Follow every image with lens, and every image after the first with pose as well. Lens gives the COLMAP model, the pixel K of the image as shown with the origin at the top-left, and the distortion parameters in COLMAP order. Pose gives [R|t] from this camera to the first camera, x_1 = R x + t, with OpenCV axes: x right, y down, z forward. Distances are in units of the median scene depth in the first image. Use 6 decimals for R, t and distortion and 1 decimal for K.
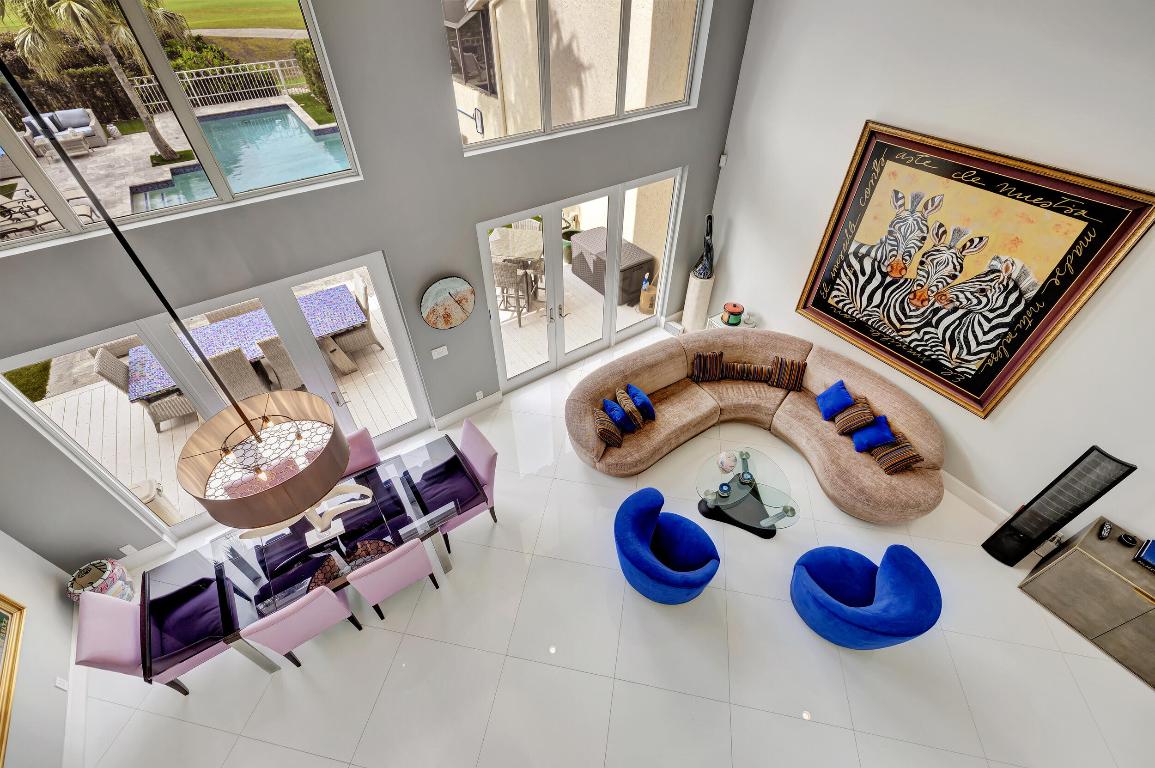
lens RADIAL K [[485.4, 0, 572.8], [0, 485.4, 384.8], [0, 0, 1]] dist [-0.007566, -0.000449]
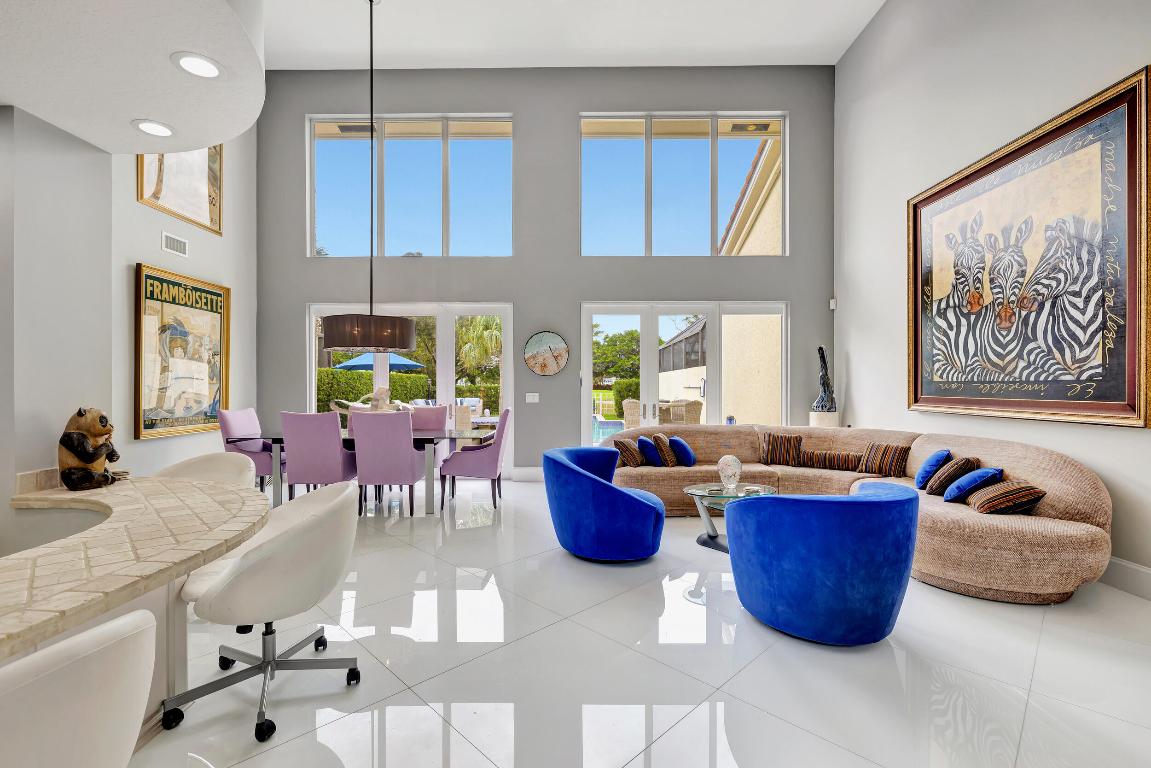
lens RADIAL K [[517.1, 0, 576.9], [0, 517.1, 382.0], [0, 0, 1]] dist [-0.003374, -0.000363]
pose [[0.830721, -0.000944, -0.556689, 0.606715], [-0.385322, 0.720762, -0.576219, 0.682219], [0.401784, 0.693182, 0.598388, 0.269081]]
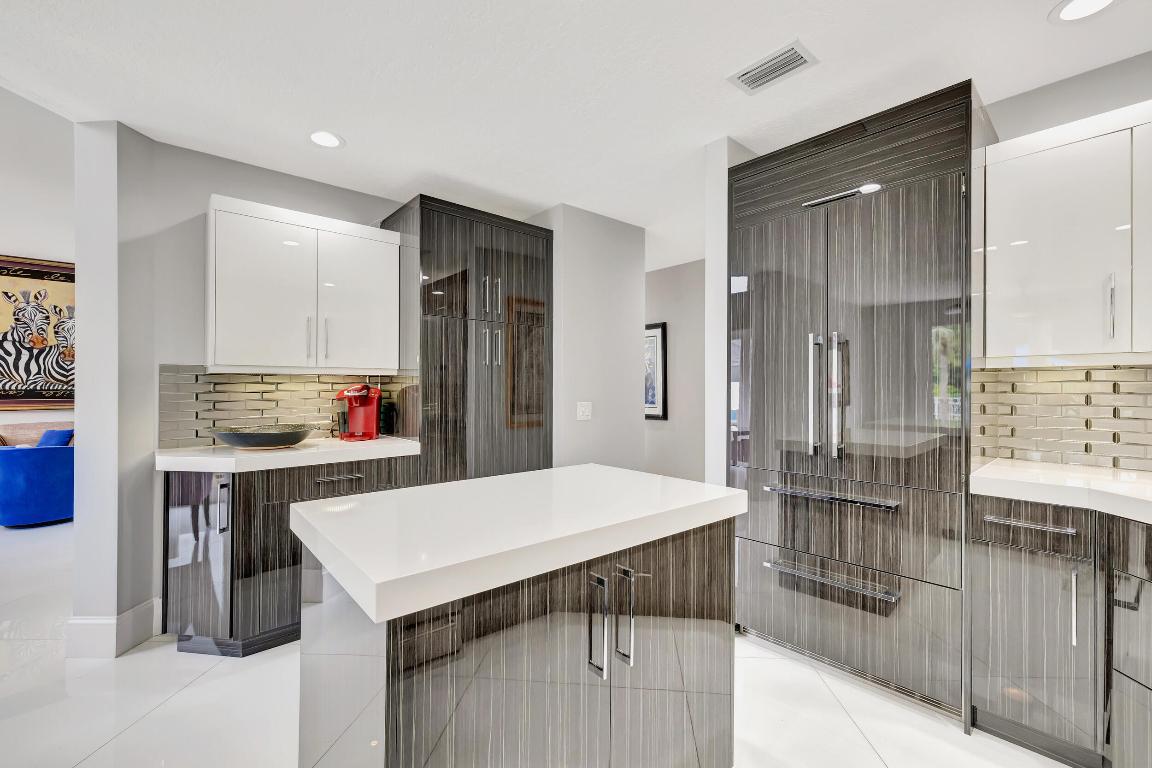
lens RADIAL K [[484.2, 0, 571.1], [0, 484.2, 383.6], [0, 0, 1]] dist [-0.007566, -0.000449]
pose [[-0.128963, 0.009319, 0.991606, -0.963512], [0.684799, 0.724075, 0.082257, 0.833583], [-0.717230, 0.689659, -0.099760, 0.096231]]
